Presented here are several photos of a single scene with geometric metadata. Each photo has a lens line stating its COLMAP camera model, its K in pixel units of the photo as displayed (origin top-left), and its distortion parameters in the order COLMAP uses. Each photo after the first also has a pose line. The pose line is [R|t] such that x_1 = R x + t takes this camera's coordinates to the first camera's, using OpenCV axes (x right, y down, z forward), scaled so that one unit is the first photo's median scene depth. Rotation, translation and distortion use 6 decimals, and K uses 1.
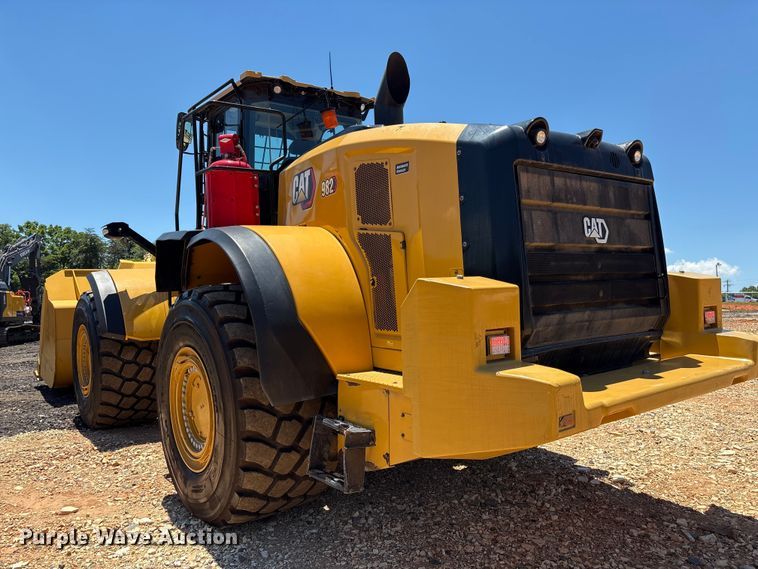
lens RADIAL K [[573.8, 0, 379.6], [0, 573.8, 290.1], [0, 0, 1]] dist [0.056755, -0.062977]
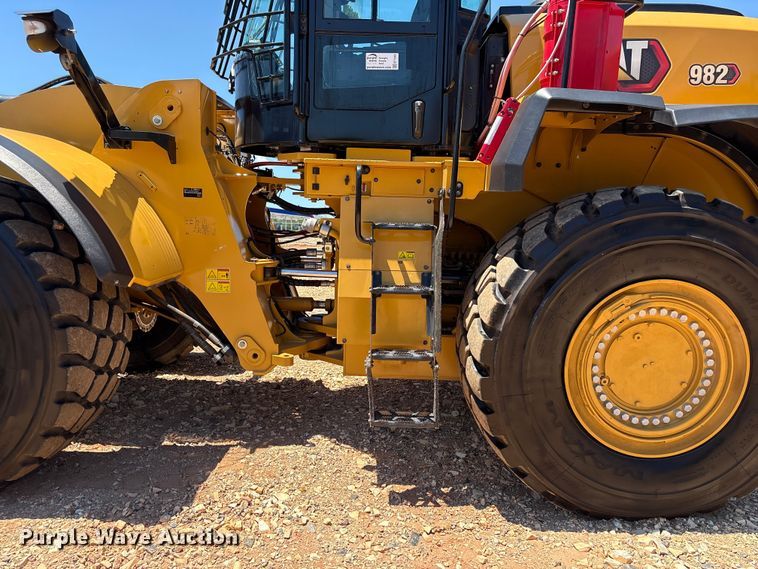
lens RADIAL K [[573.8, 0, 377.9], [0, 573.8, 289.8], [0, 0, 1]] dist [0.056755, -0.062977]
pose [[0.600369, -0.066984, 0.796913, -1.154757], [-0.032826, 0.993582, 0.108245, 0.054452], [-0.799049, -0.091146, 0.594317, 0.951546]]
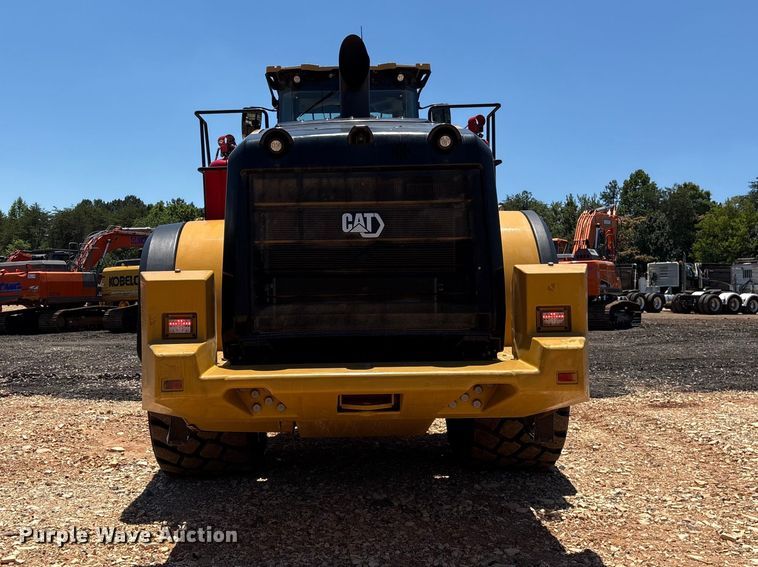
lens RADIAL K [[827.7, 0, 351.2], [0, 827.7, 263.9], [0, 0, 1]] dist [0.039512, 0.000000]
pose [[0.799103, 0.009610, -0.601118, 1.093566], [-0.012734, 0.999918, -0.000943, -0.029678], [0.601060, 0.008408, 0.799160, -0.153114]]
